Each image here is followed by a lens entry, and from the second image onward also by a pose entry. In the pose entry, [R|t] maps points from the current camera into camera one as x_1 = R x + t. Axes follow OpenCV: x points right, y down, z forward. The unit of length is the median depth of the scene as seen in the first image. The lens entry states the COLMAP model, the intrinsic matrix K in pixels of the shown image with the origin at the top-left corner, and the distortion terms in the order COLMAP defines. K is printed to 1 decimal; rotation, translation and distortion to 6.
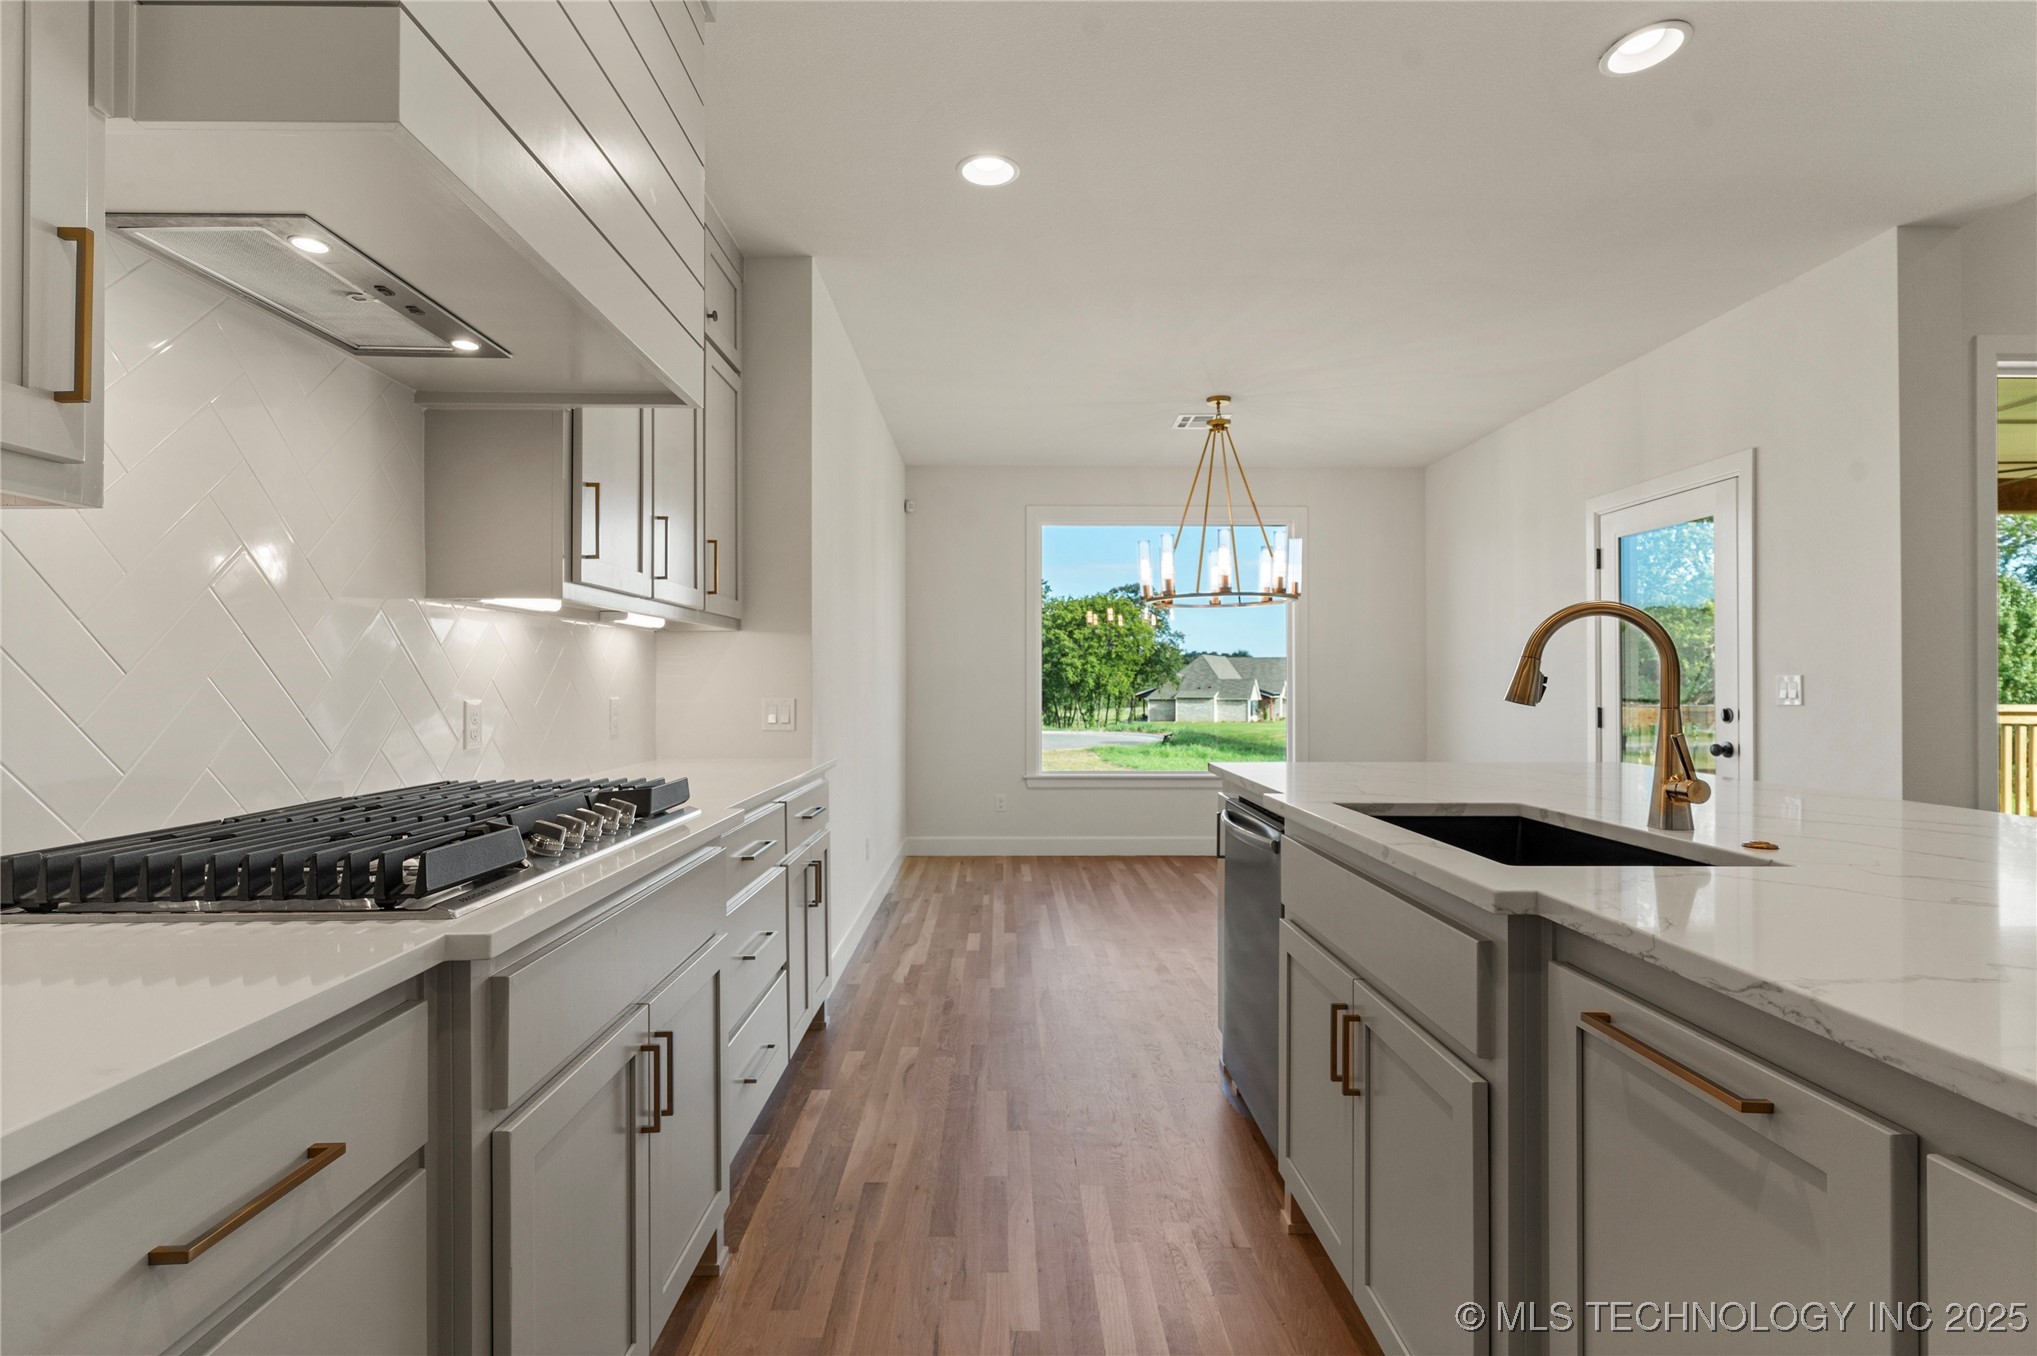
lens RADIAL K [[976.3, 0, 1010.3], [0, 976.3, 680.6], [0, 0, 1]] dist [0.002248, 0.000181]
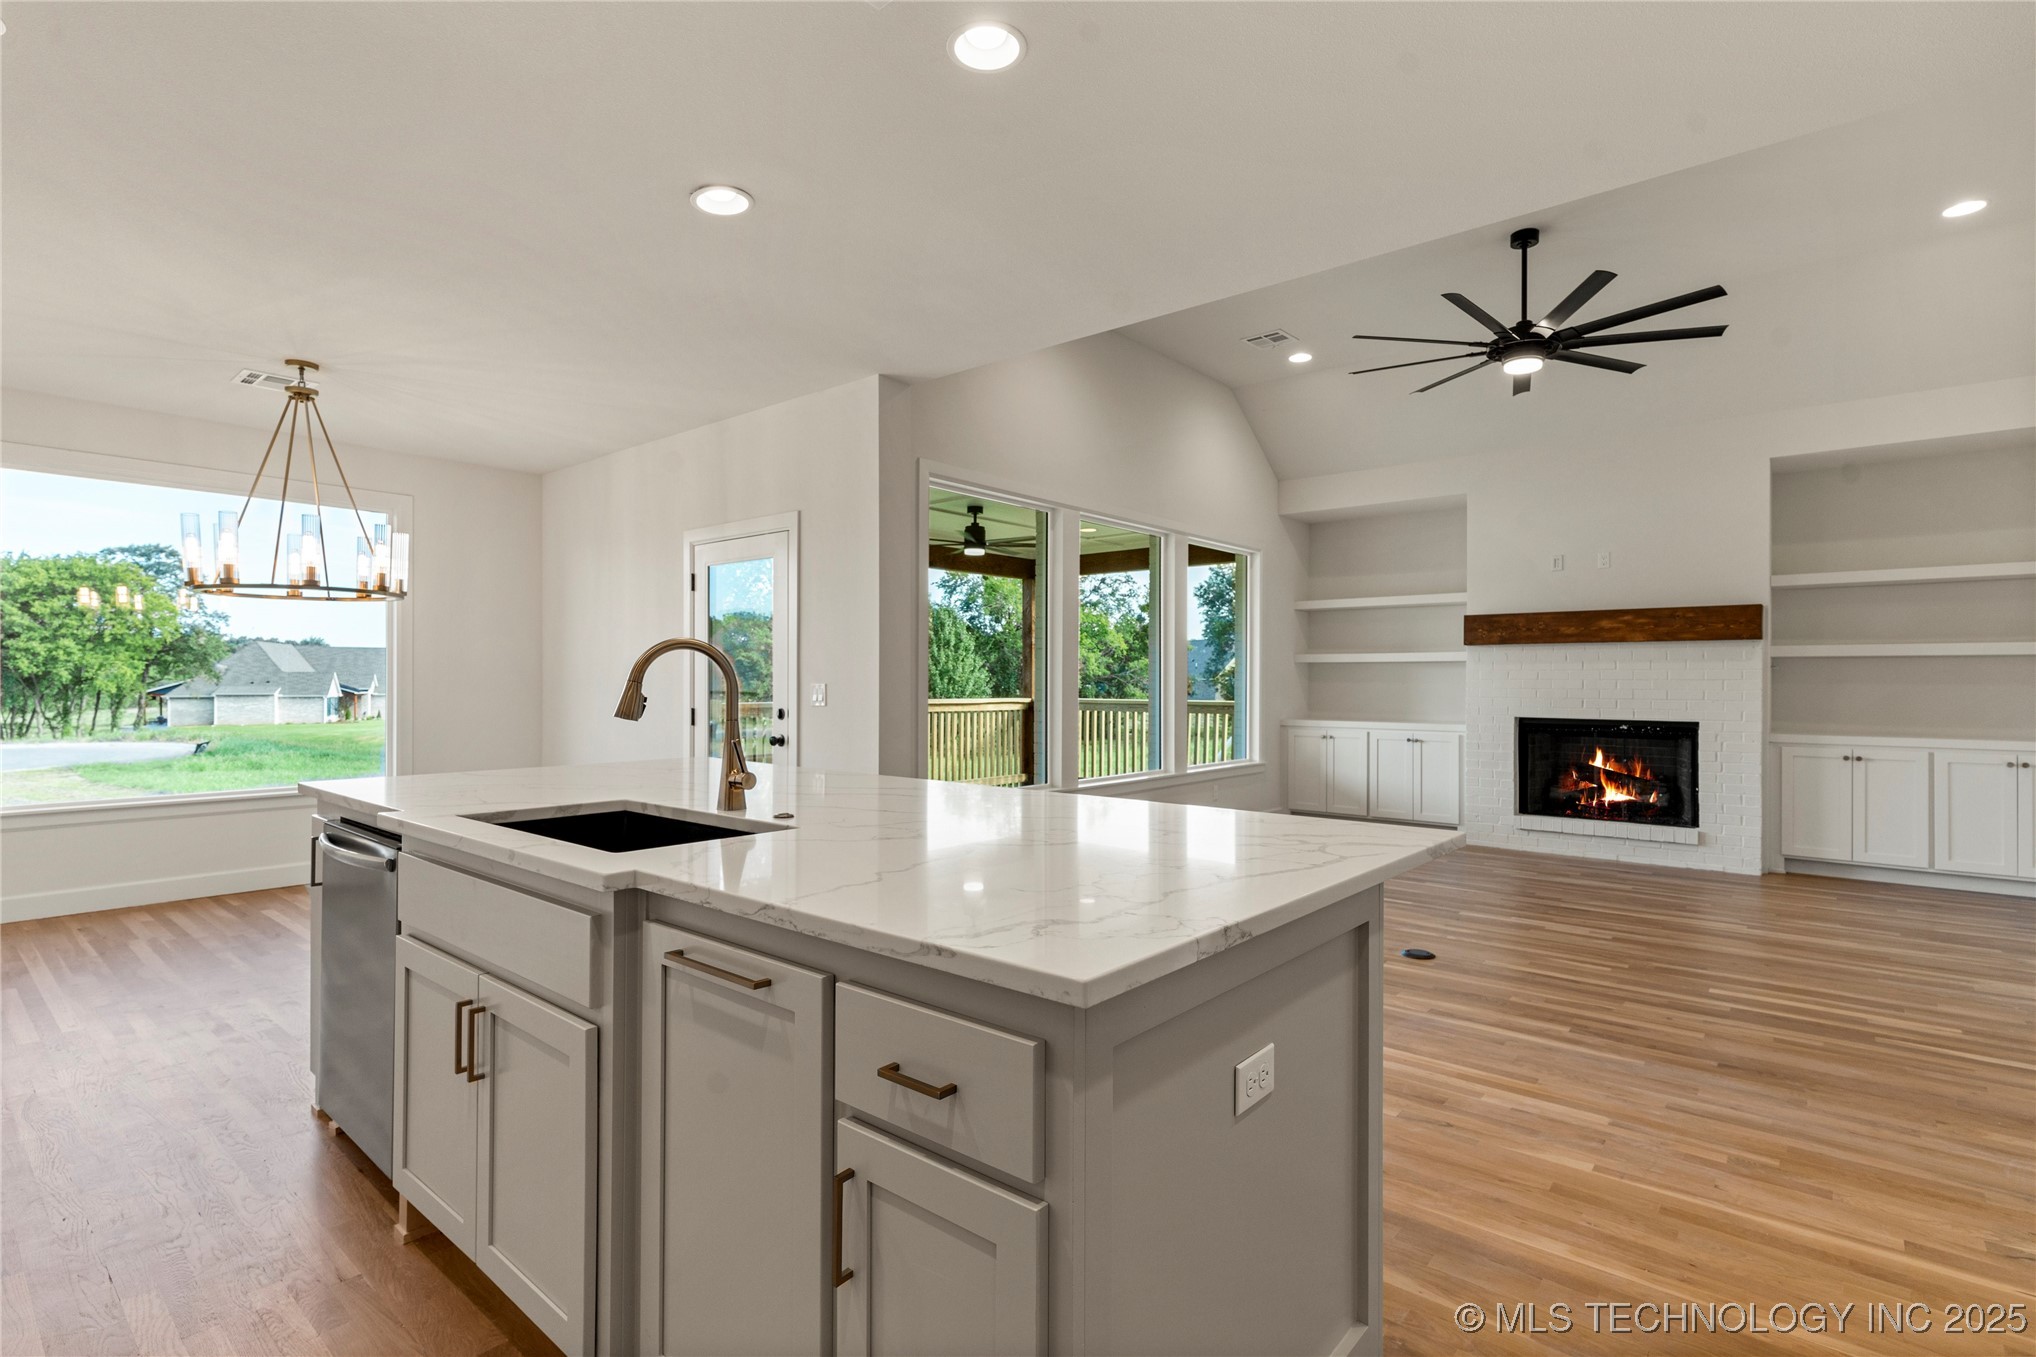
lens RADIAL K [[967.5, 0, 1014.8], [0, 967.5, 678.3], [0, 0, 1]] dist [0.003462, -0.000954]
pose [[0.653249, 0.004272, 0.757131, -0.032787], [-0.006785, 0.999977, 0.000211, -0.013097], [-0.757112, -0.005275, 0.653263, -0.067411]]
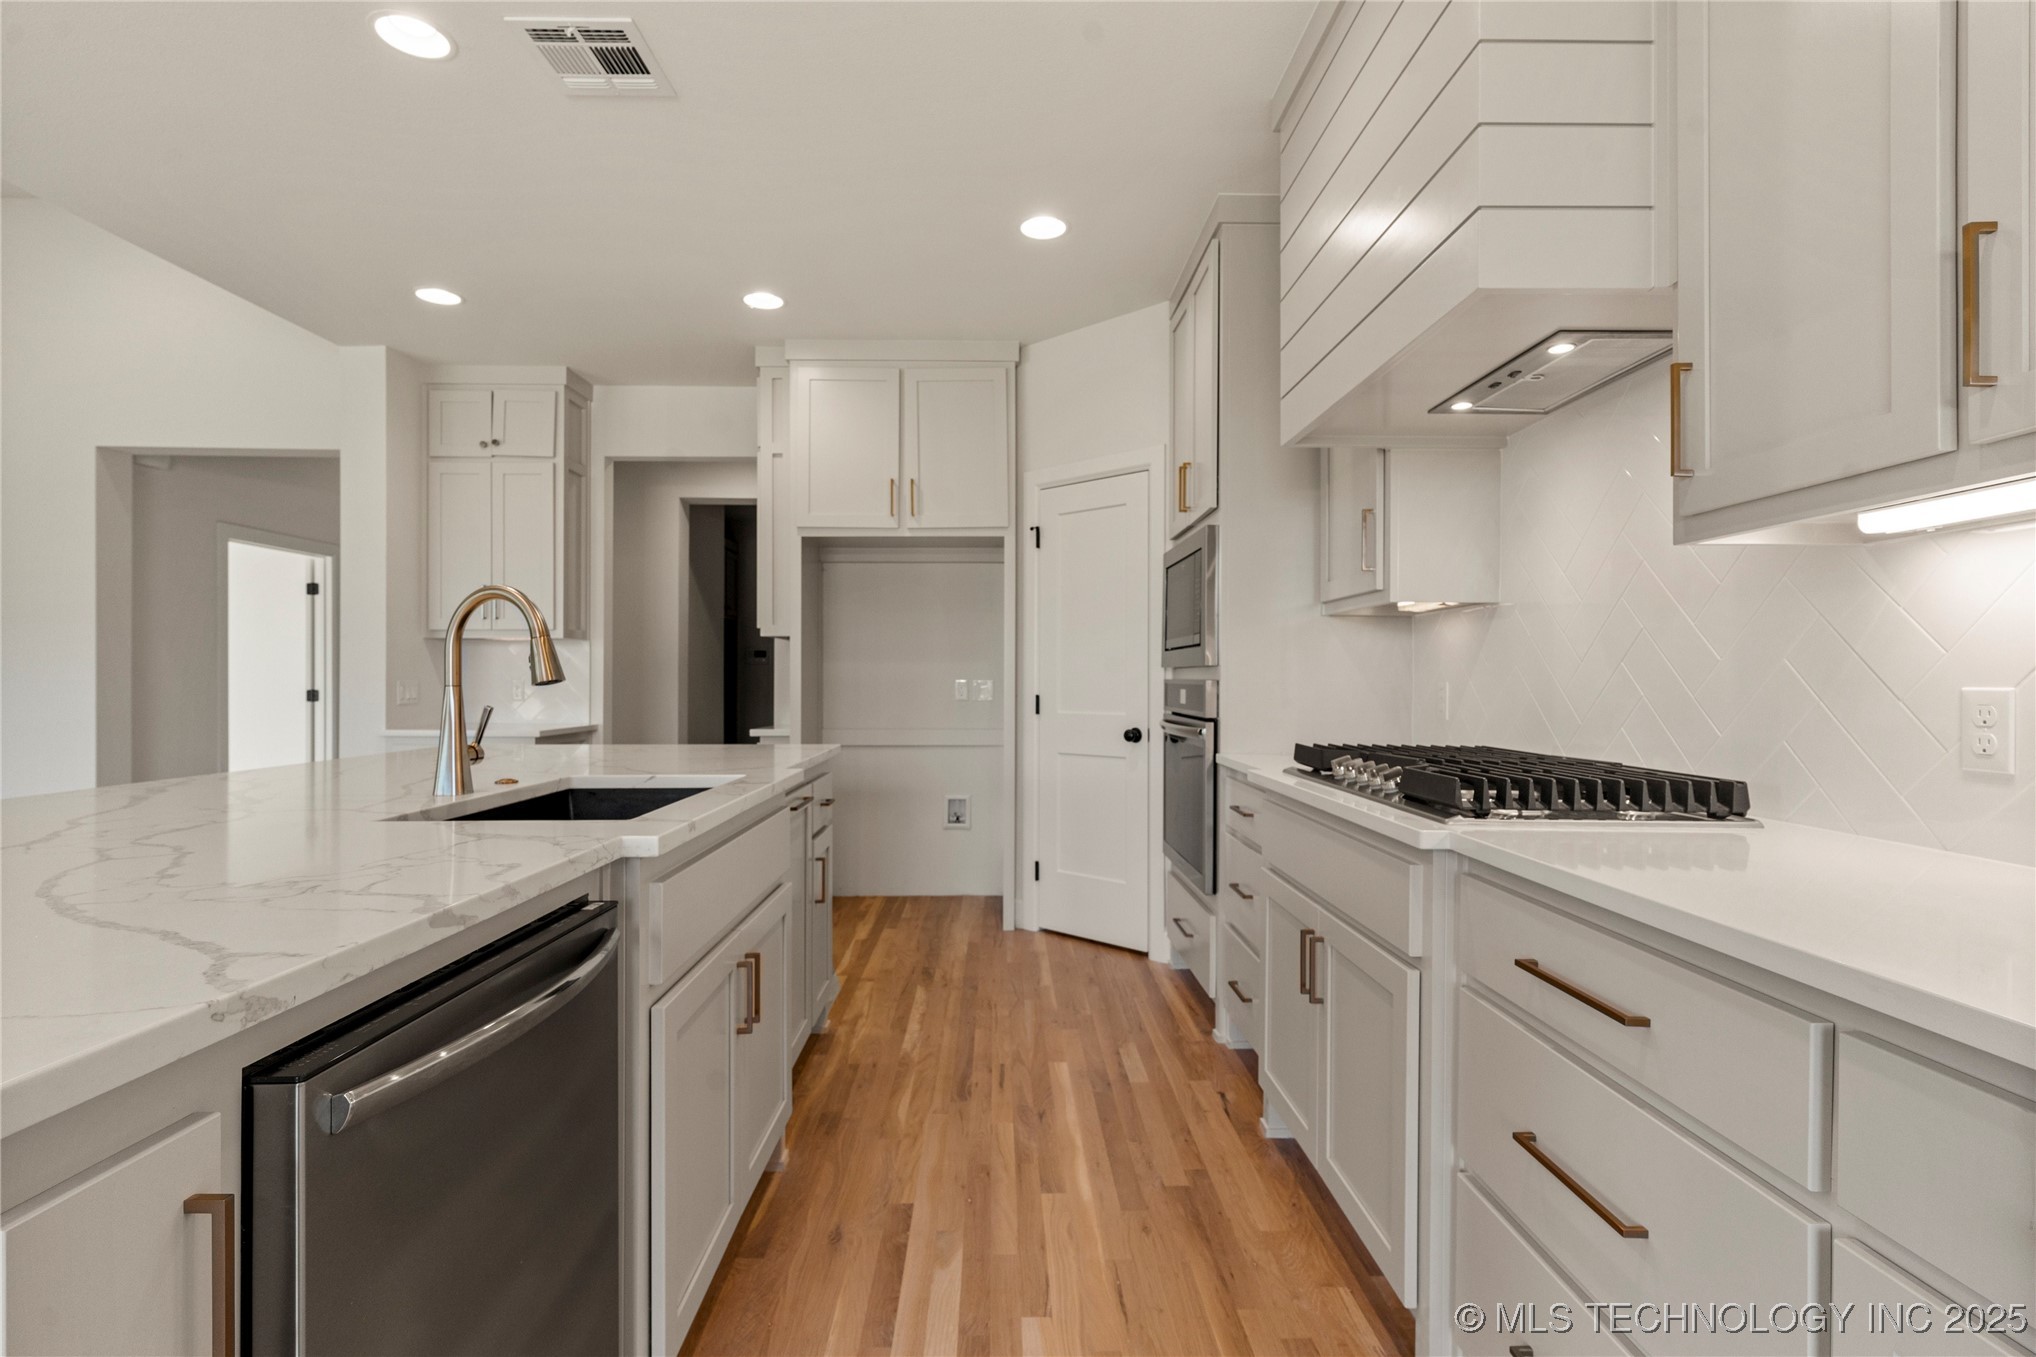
lens RADIAL K [[967.5, 0, 1014.8], [0, 967.5, 678.3], [0, 0, 1]] dist [0.003462, -0.000954]
pose [[-0.999939, -0.000402, -0.011080, 0.020791], [-0.000336, 0.999982, -0.005994, 0.010005], [0.011083, -0.005990, -0.999921, 0.851749]]
